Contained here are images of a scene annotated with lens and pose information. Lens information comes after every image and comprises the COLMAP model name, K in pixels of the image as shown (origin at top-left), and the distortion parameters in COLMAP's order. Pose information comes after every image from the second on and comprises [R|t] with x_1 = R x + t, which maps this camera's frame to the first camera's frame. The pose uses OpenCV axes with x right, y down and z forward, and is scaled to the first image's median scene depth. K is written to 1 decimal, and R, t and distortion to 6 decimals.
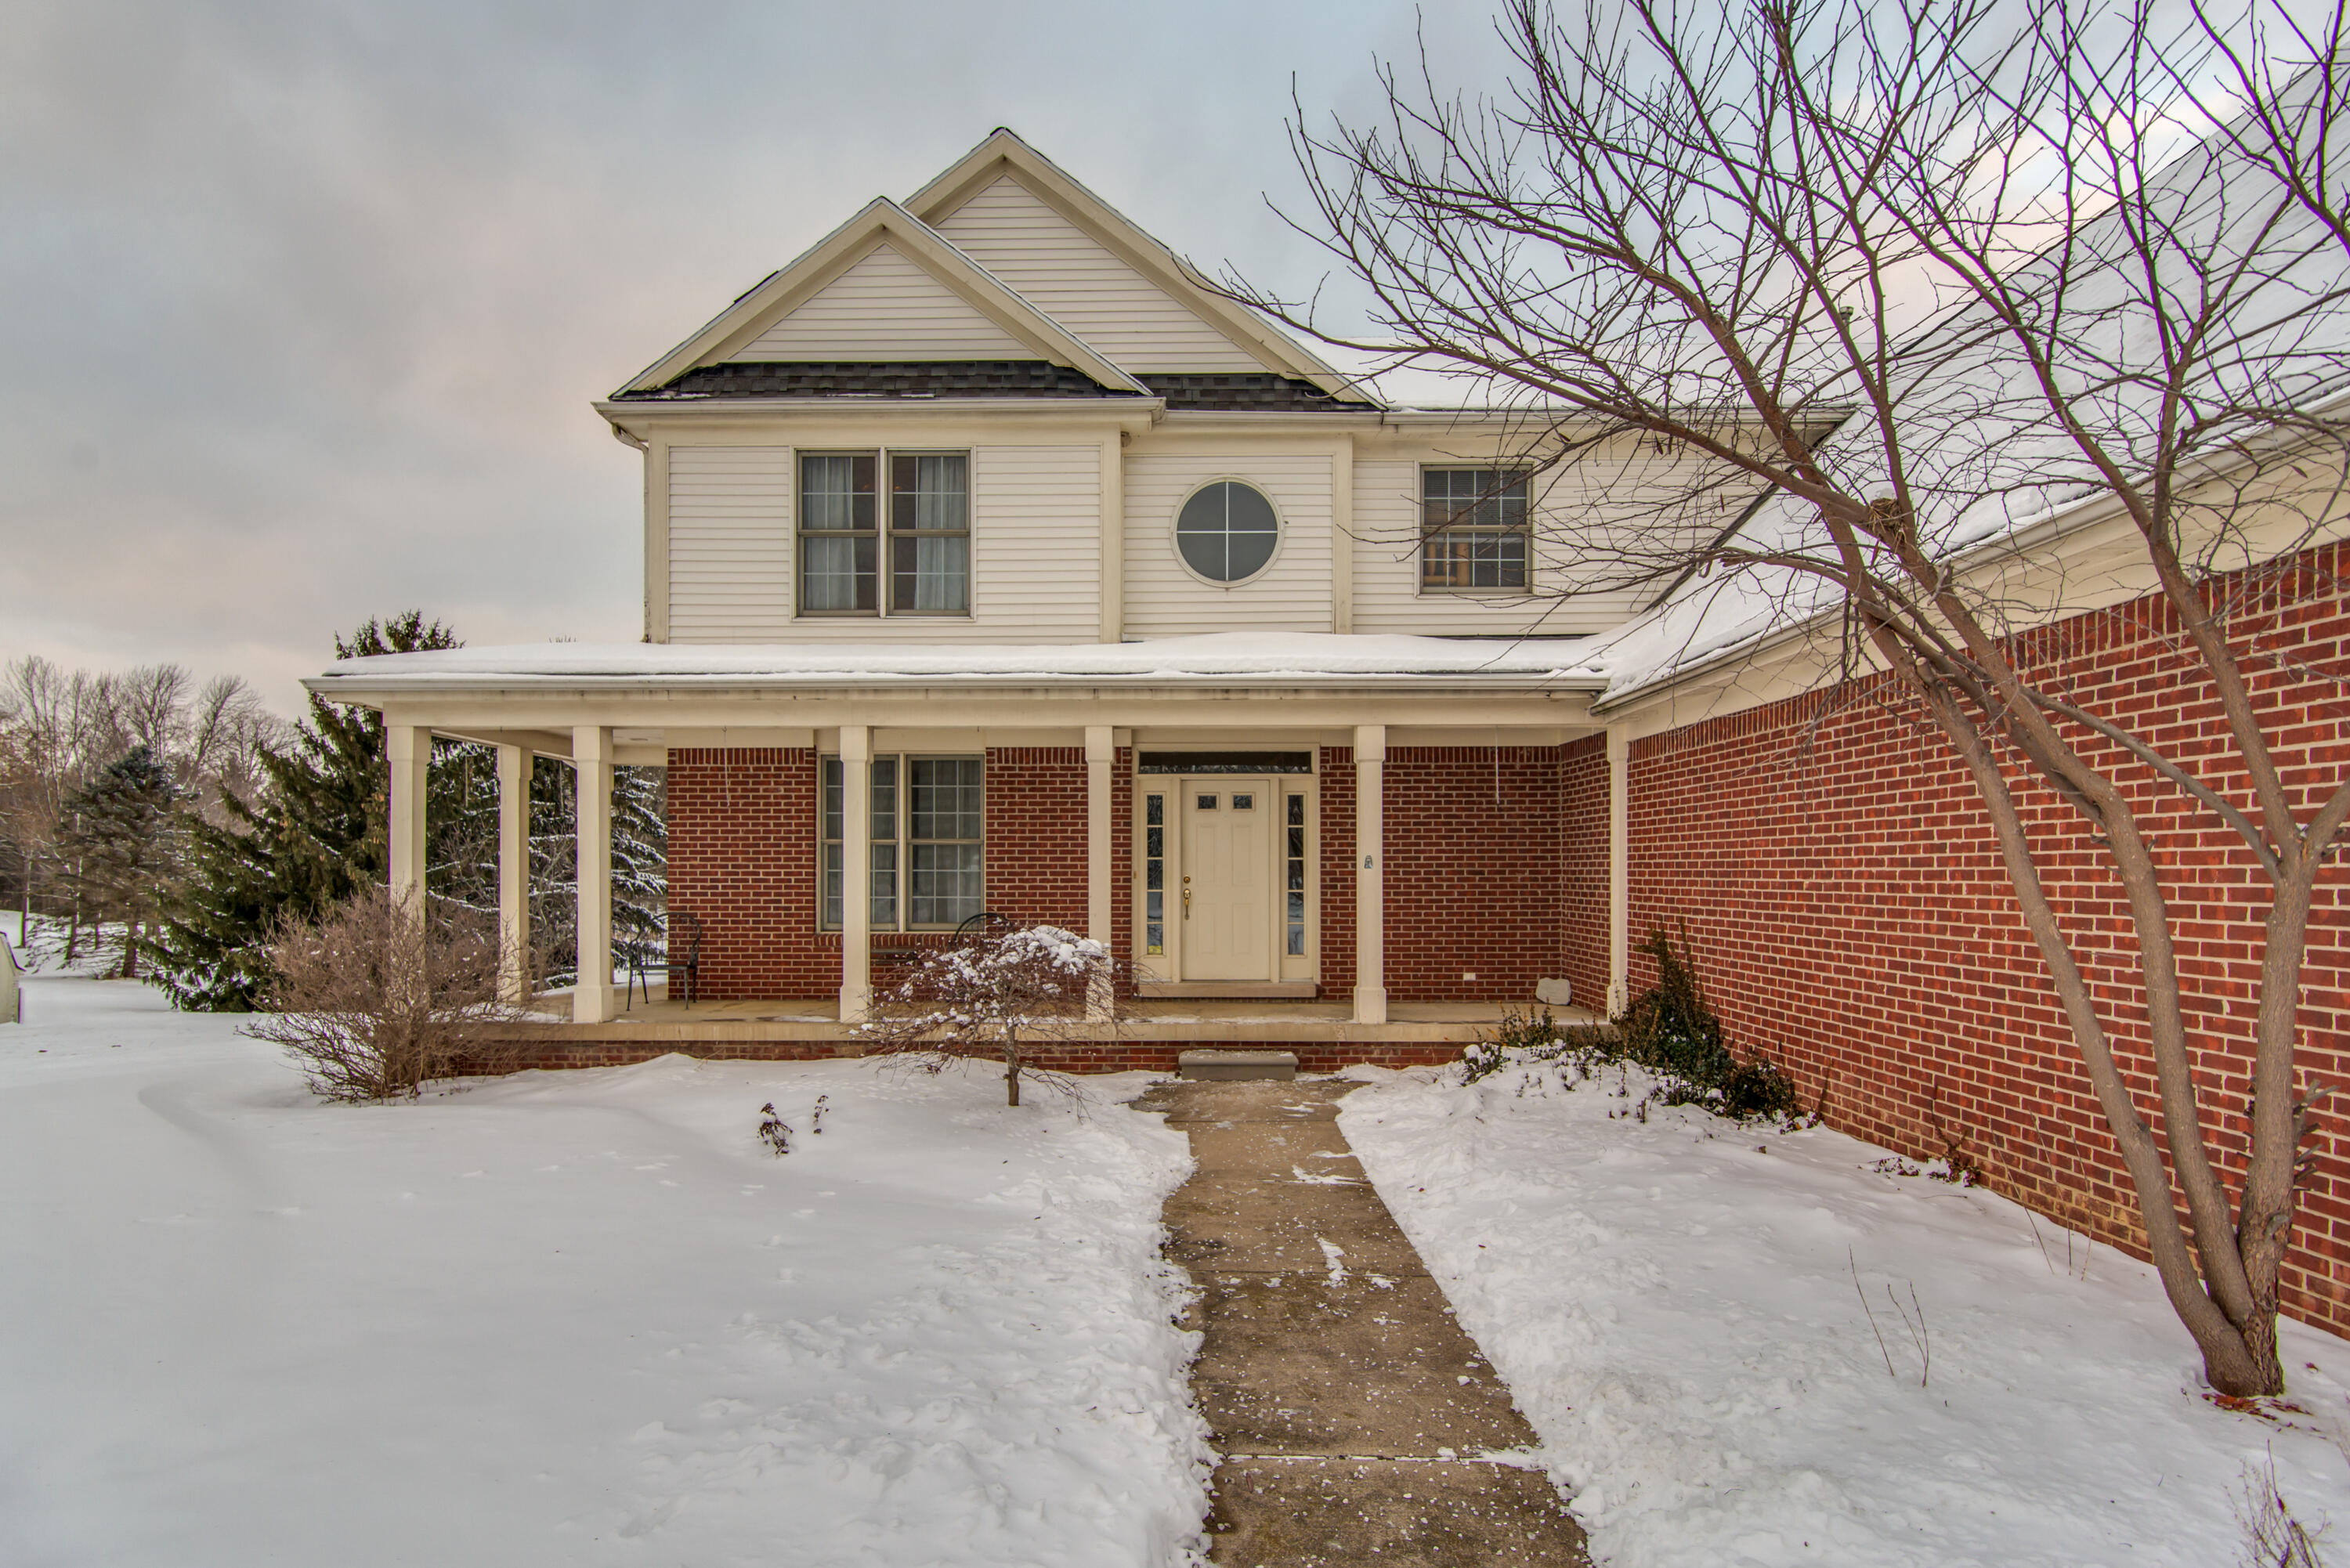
lens RADIAL K [[1164.8, 0, 1174.9], [0, 1164.8, 876.4], [0, 0, 1]] dist [0.000926, 0.000027]
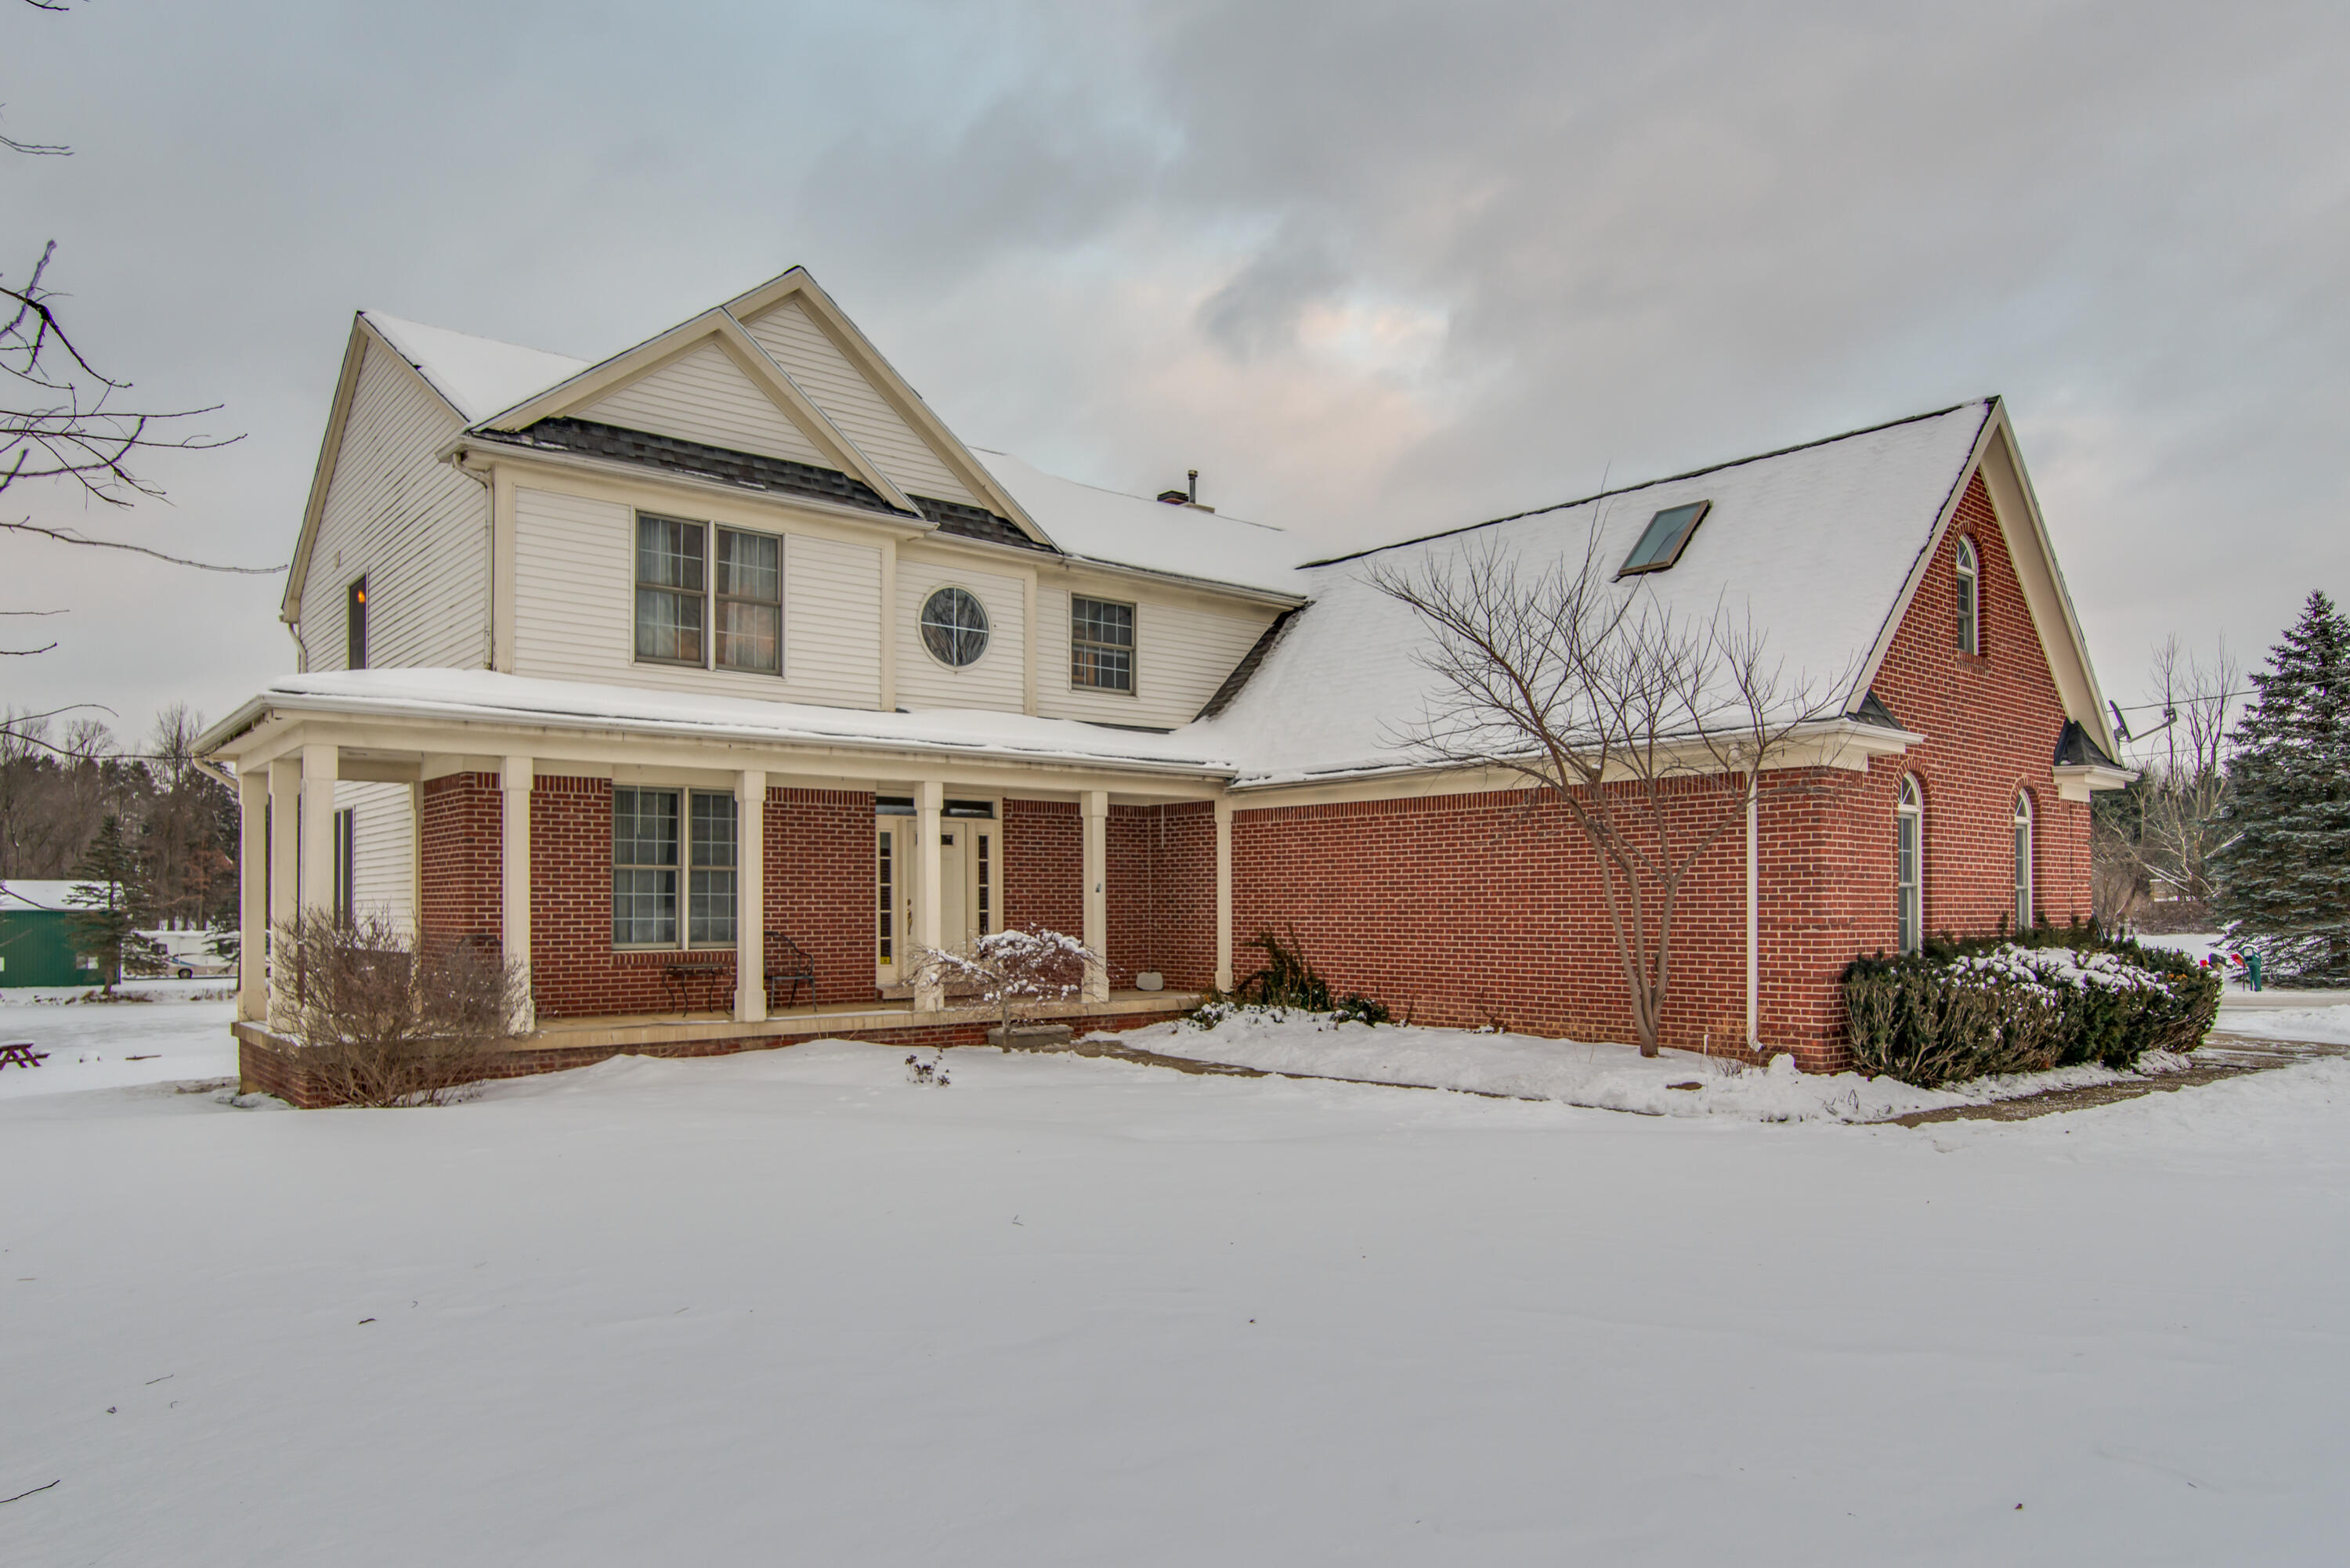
lens RADIAL K [[1472.9, 0, 1167.1], [0, 1472.9, 891.9], [0, 0, 1]] dist [-0.000907, 0.000155]
pose [[0.759250, 0.004126, 0.650786, -0.847237], [0.005854, 0.999896, -0.013170, 0.014849], [-0.650773, 0.013809, 0.759147, -0.373442]]
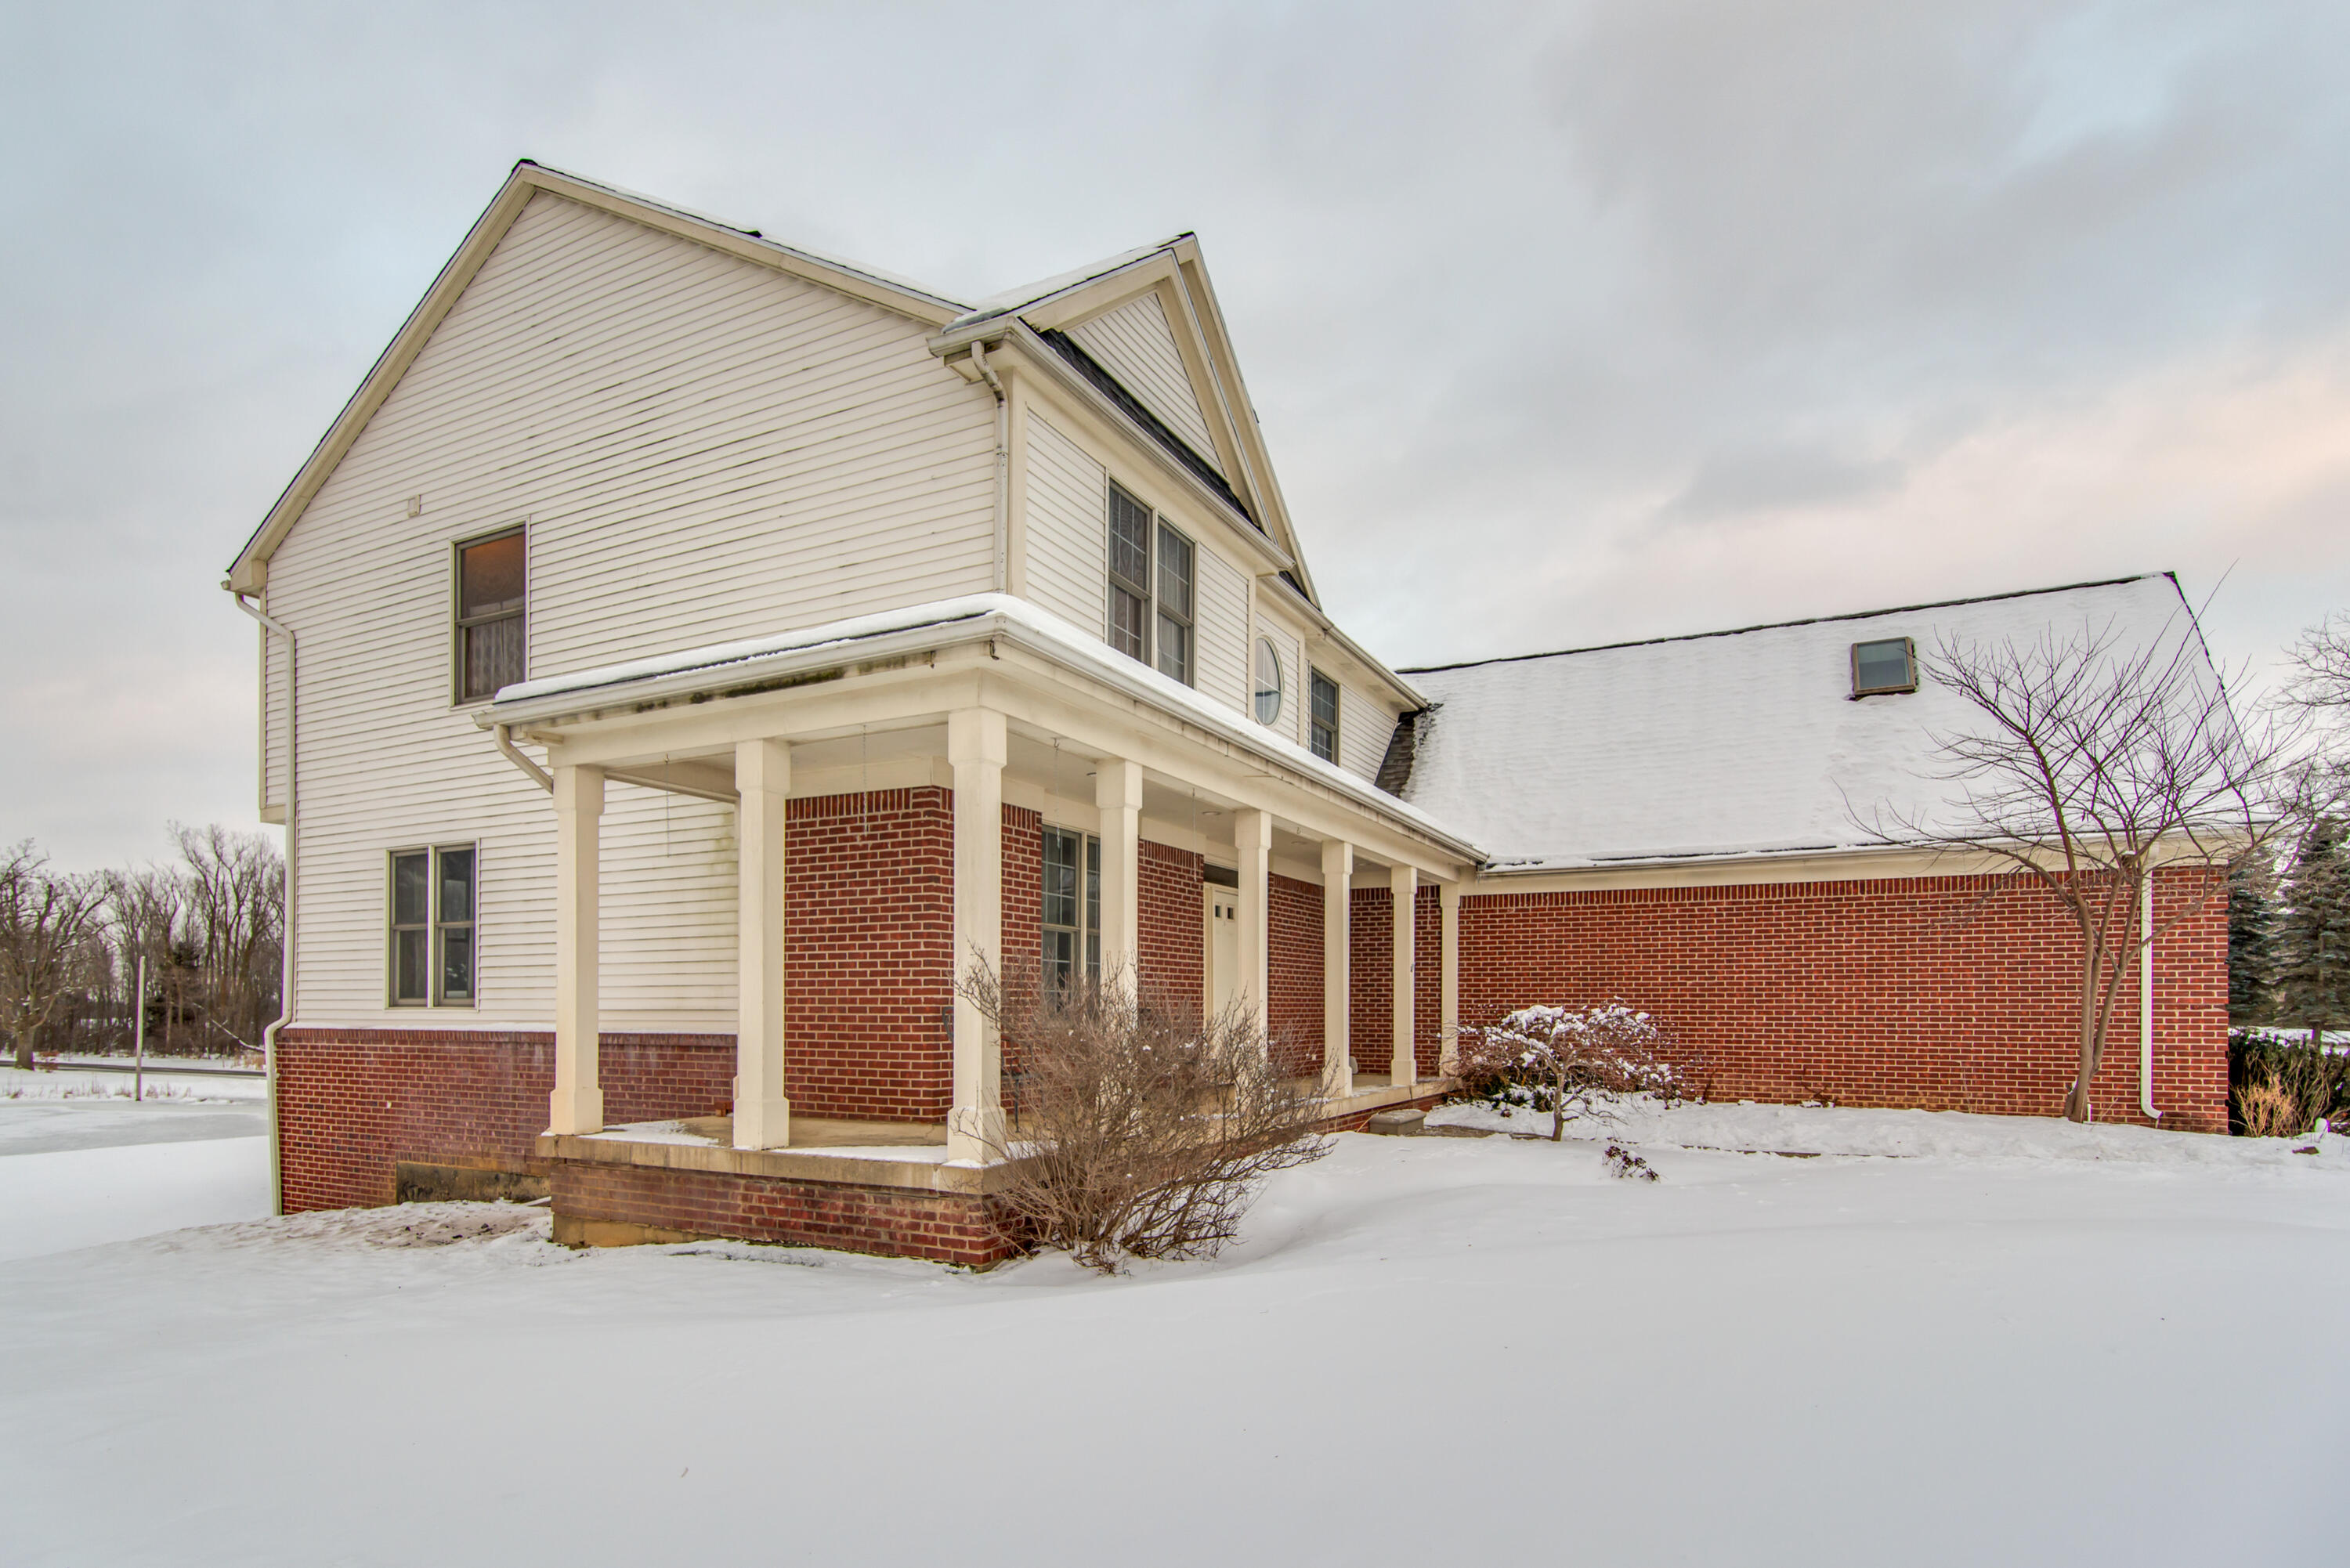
lens RADIAL K [[1212.1, 0, 1181.1], [0, 1212.1, 1009.4], [0, 0, 1]] dist [0.001206, 0.010379]
pose [[0.460131, 0.001847, 0.887849, -1.107346], [-0.000195, 0.999998, -0.001979, 0.035997], [-0.887851, 0.000737, 0.460131, 0.535704]]
